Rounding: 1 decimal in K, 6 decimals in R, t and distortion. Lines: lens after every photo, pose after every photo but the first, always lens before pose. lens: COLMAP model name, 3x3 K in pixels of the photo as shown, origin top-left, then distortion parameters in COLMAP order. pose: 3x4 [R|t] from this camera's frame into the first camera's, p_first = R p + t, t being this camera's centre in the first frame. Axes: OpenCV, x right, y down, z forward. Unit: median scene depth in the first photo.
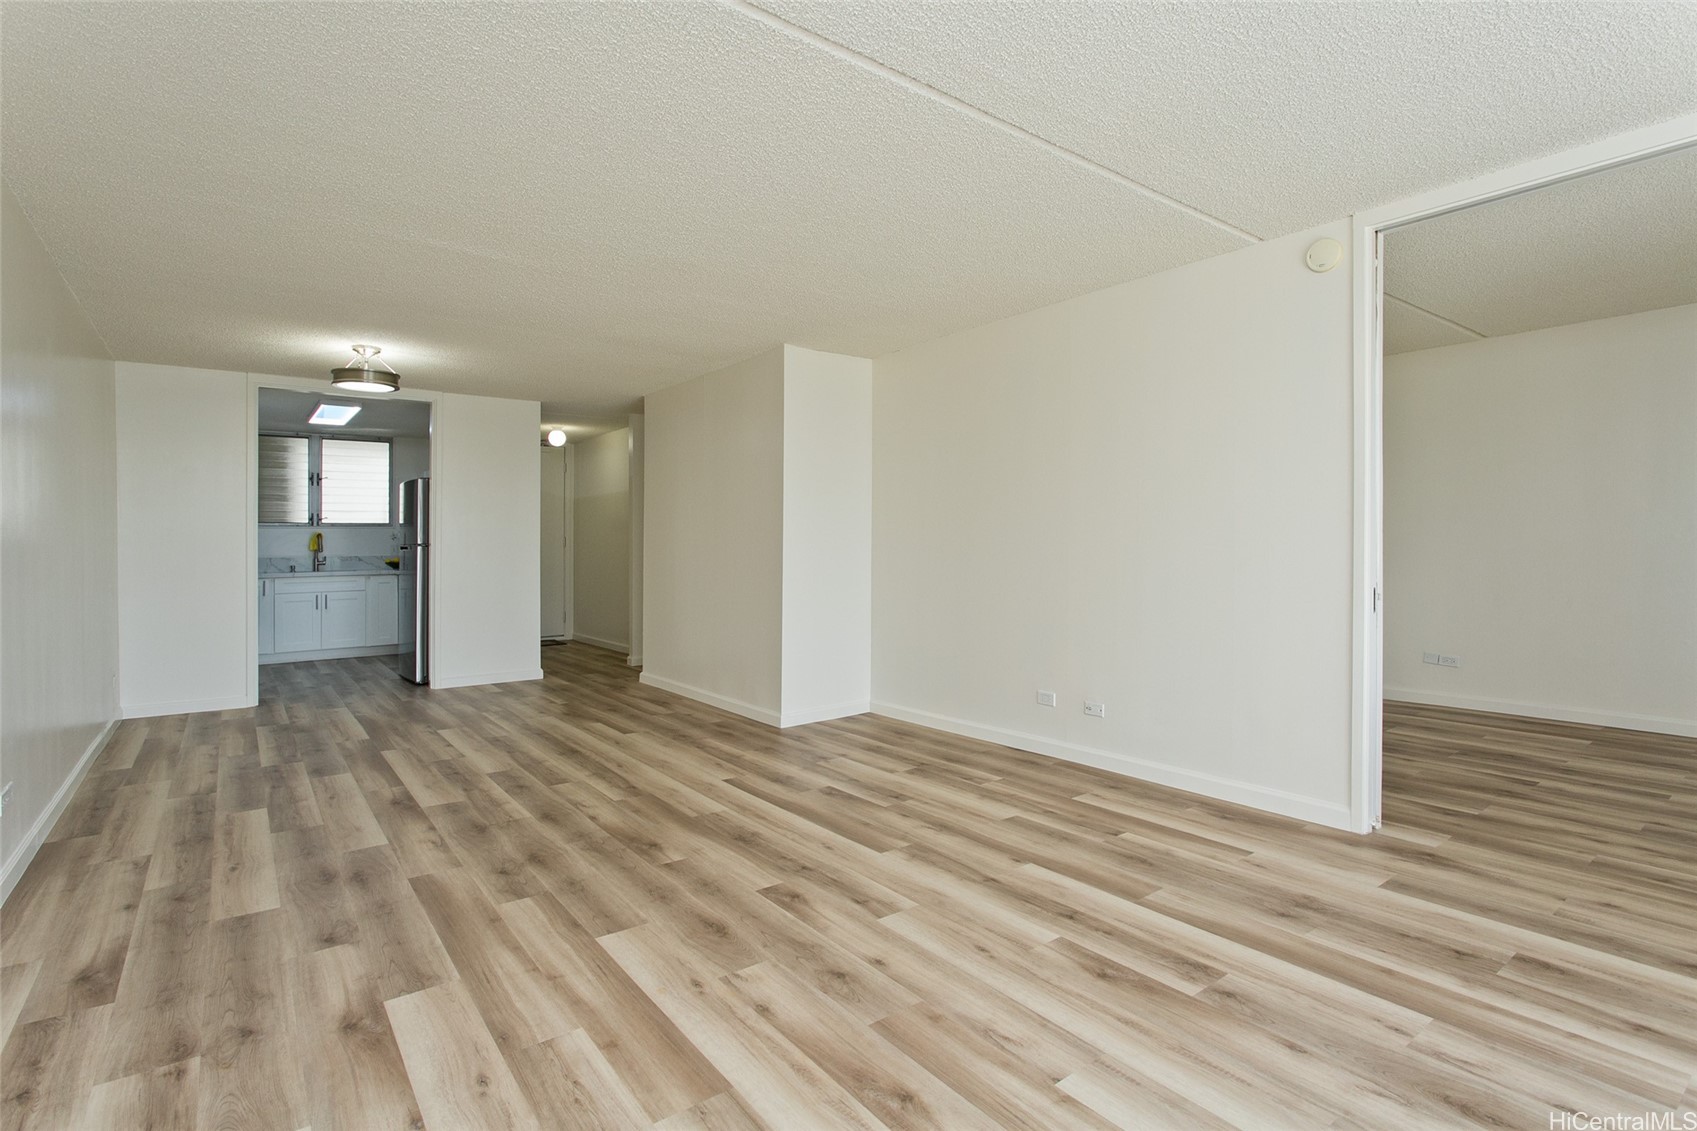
lens RADIAL K [[815.5, 0, 850.6], [0, 815.5, 545.7], [0, 0, 1]] dist [0.000580, 0.001072]
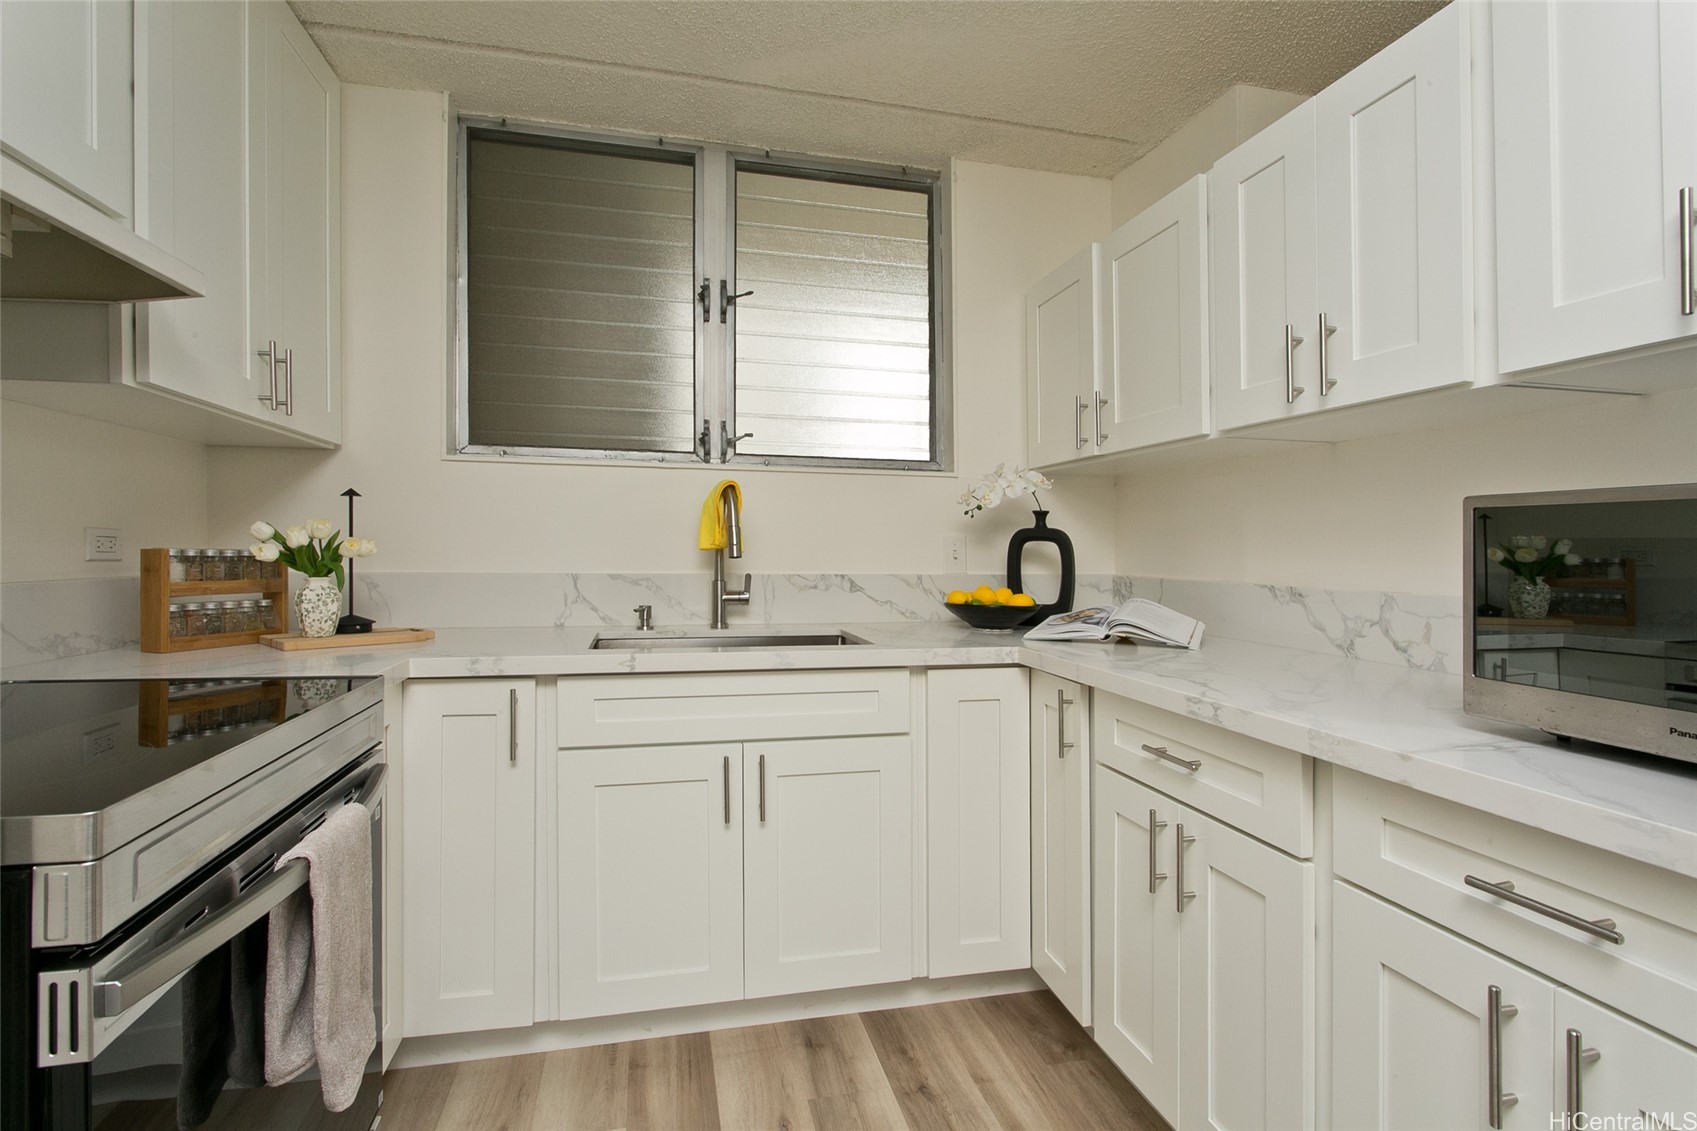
lens RADIAL K [[815.5, 0, 850.6], [0, 815.5, 545.7], [0, 0, 1]] dist [0.000580, 0.001072]
pose [[0.909121, -0.009611, -0.416421, -0.100485], [0.009699, 0.999951, -0.001903, 0.000677], [0.416419, -0.002308, 0.909170, 0.154145]]
